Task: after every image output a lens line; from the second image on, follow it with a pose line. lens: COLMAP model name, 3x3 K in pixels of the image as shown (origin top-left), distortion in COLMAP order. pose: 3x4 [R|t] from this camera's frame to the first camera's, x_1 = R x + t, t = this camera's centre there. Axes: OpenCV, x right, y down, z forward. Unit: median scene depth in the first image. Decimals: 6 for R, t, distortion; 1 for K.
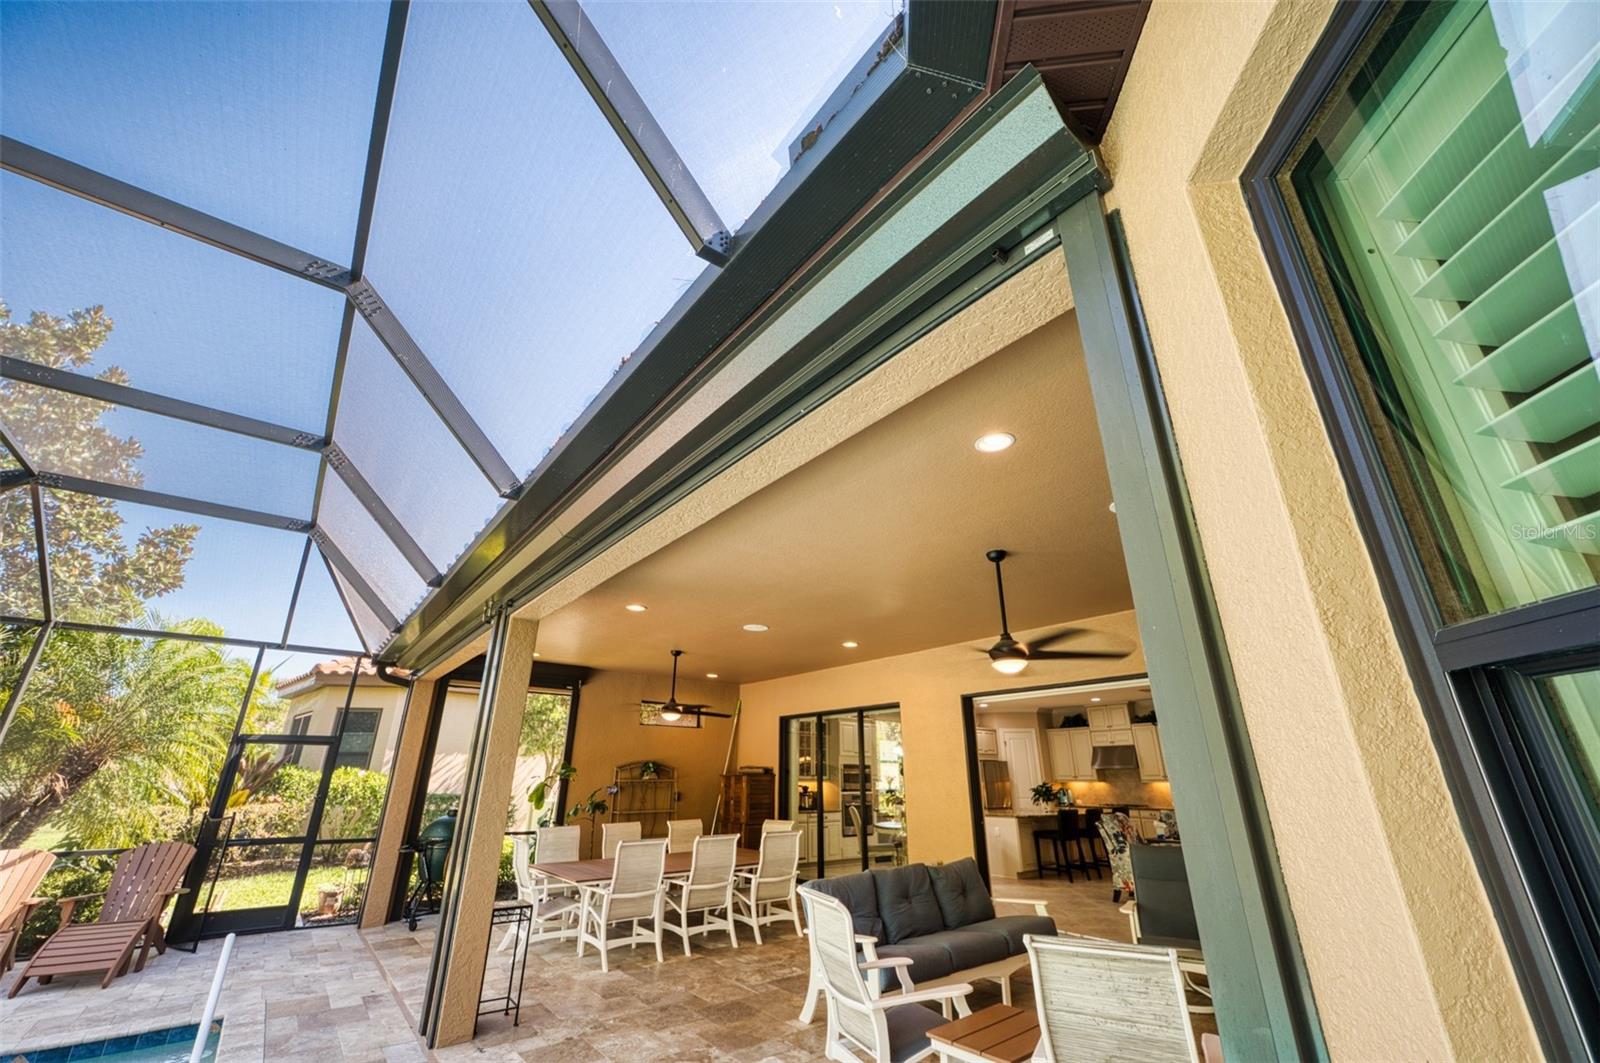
lens RADIAL K [[633.3, 0, 801.3], [0, 633.3, 534.1], [0, 0, 1]] dist [0.000409, 0.000202]
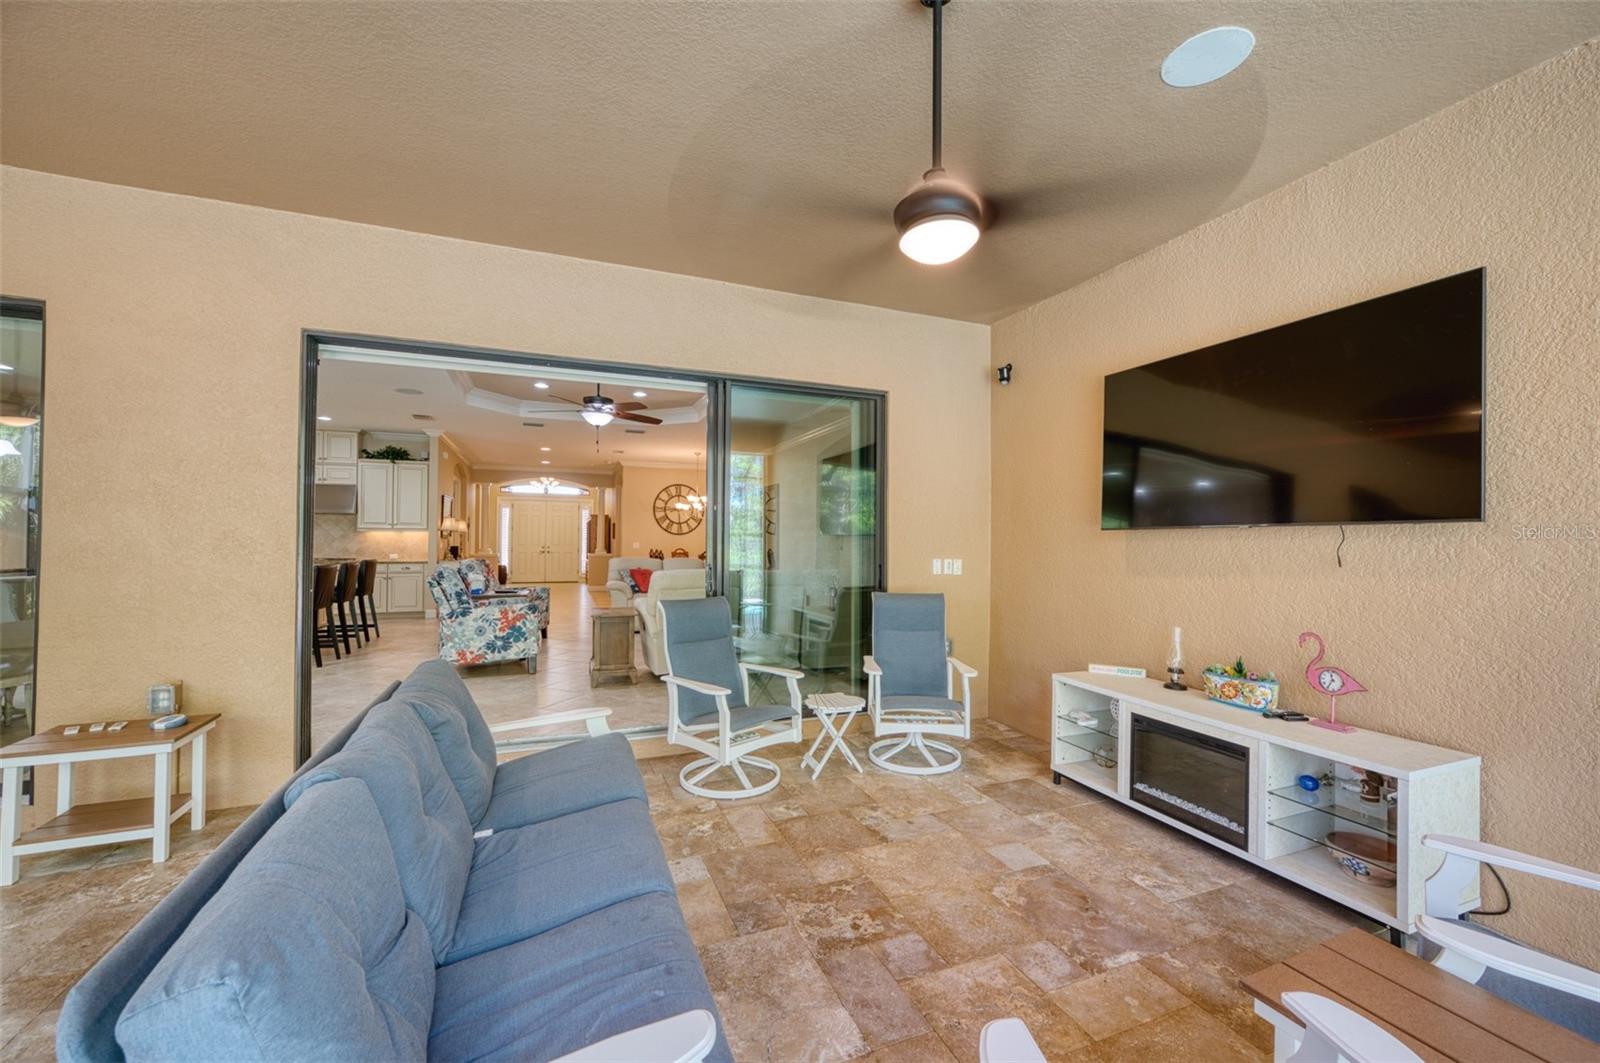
lens RADIAL K [[633.3, 0, 801.9], [0, 633.3, 526.8], [0, 0, 1]] dist [0.000409, 0.000202]
pose [[0.313373, 0.019959, 0.949420, -0.073234], [-0.360406, 0.927478, 0.099461, 0.153915], [-0.878581, -0.373345, 0.297840, 0.384831]]
